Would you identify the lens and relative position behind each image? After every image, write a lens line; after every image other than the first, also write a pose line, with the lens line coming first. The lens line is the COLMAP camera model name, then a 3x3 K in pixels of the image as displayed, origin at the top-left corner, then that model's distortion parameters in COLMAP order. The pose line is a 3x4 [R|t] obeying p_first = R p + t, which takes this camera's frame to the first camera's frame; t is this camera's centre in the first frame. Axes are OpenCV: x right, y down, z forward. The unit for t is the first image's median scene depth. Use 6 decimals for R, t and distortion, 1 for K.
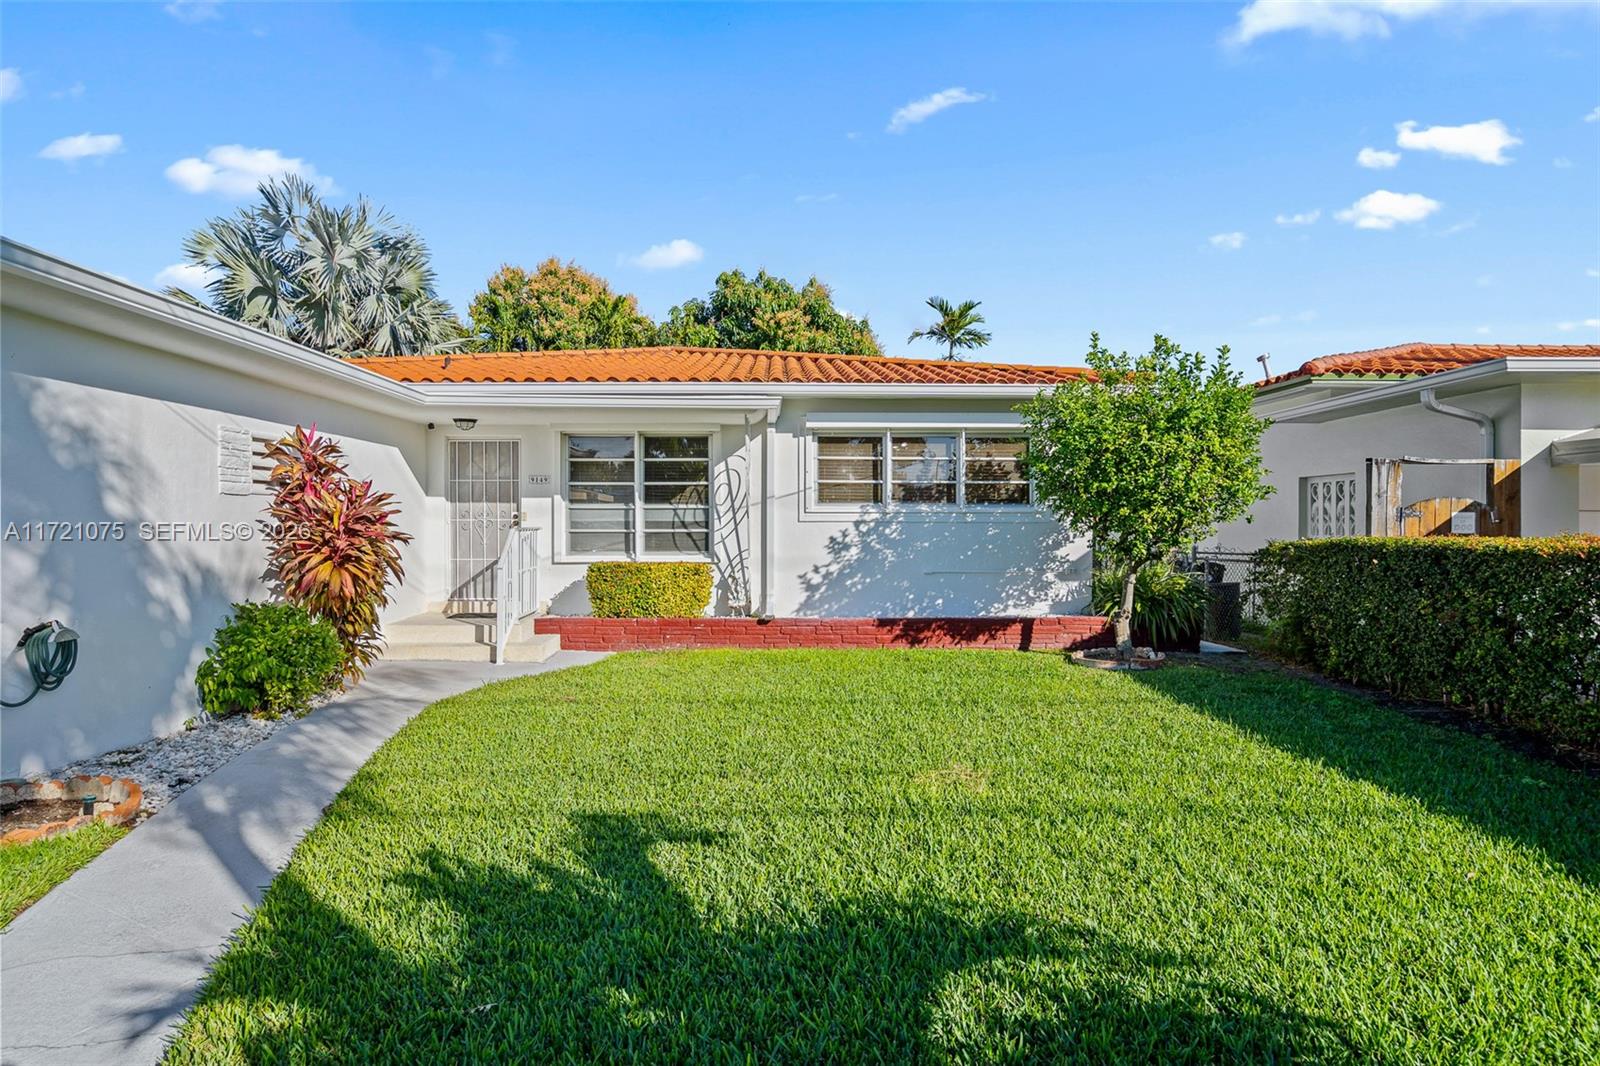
lens RADIAL K [[888.3, 0, 800.6], [0, 888.3, 529.7], [0, 0, 1]] dist [-0.003672, -0.000155]
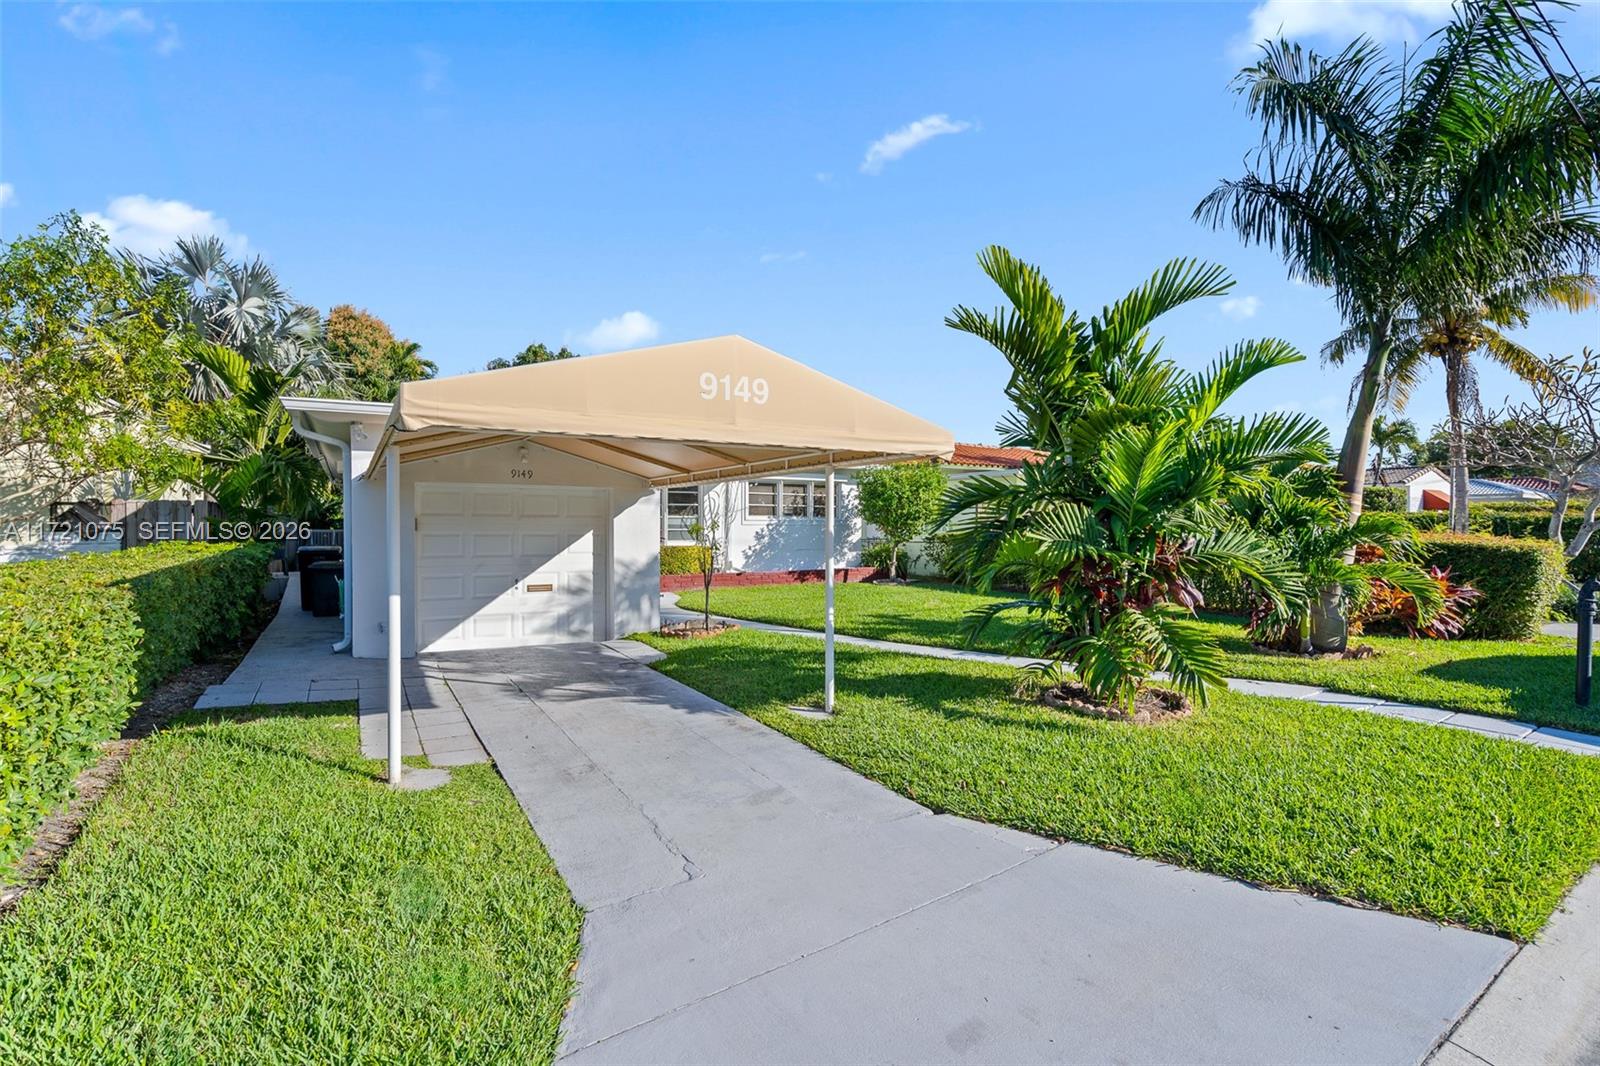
lens RADIAL K [[731.9, 0, 799.4], [0, 731.9, 530.2], [0, 0, 1]] dist [-0.005613, 0.002006]
pose [[0.865116, -0.002450, 0.501565, -0.719739], [0.000731, 0.999993, 0.003626, -0.002121], [-0.501571, -0.002770, 0.865112, -0.498769]]
